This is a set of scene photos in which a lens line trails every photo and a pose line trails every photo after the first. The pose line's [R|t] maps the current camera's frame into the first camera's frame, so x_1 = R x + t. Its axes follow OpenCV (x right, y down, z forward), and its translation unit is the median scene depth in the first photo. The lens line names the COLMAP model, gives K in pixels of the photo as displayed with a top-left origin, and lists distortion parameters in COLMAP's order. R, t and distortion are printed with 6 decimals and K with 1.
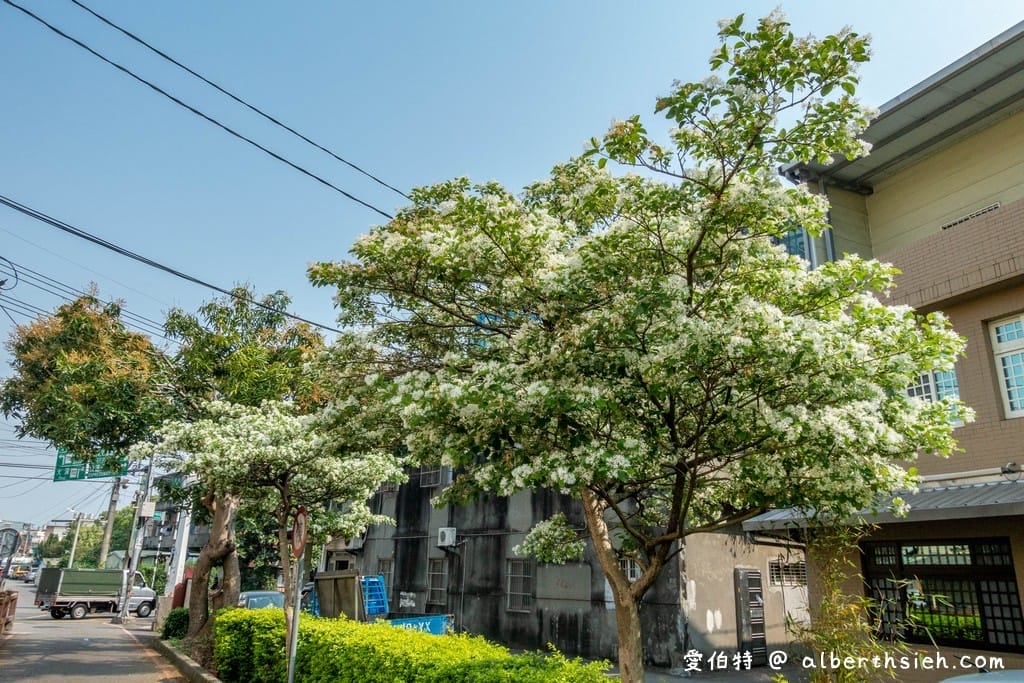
lens RADIAL K [[689.2, 0, 512.9], [0, 689.2, 353.0], [0, 0, 1]] dist [0.001358, -0.005292]
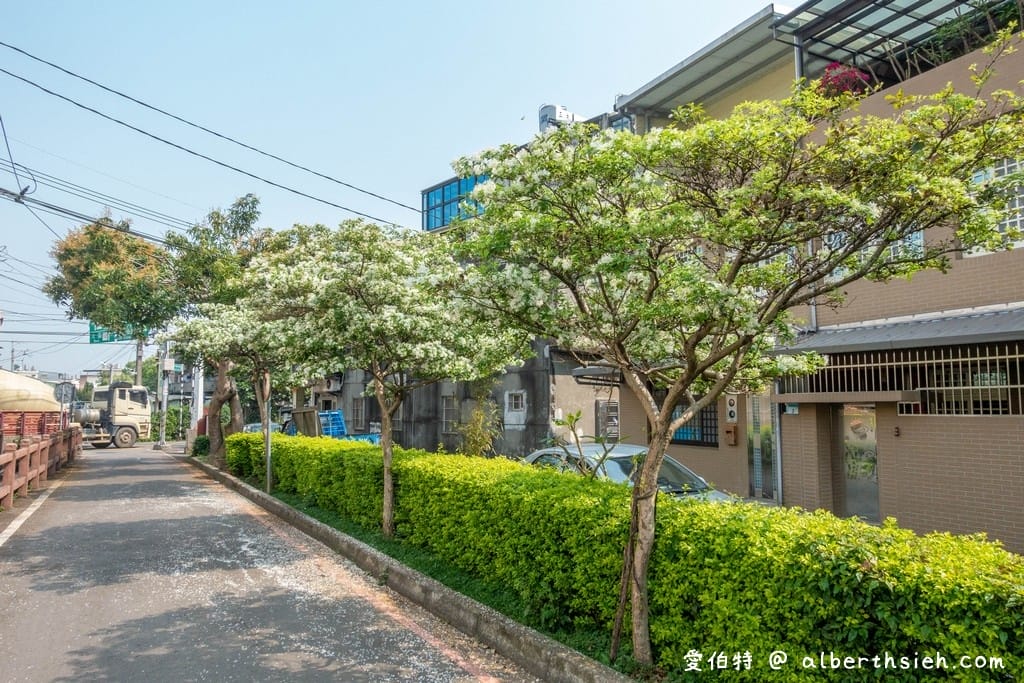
lens RADIAL K [[689.2, 0, 512.9], [0, 689.2, 353.0], [0, 0, 1]] dist [0.001358, -0.005292]
pose [[0.999692, -0.021772, -0.011906, 0.179445], [0.023915, 0.973324, 0.228184, -0.103353], [0.006620, -0.228398, 0.973545, -0.342298]]
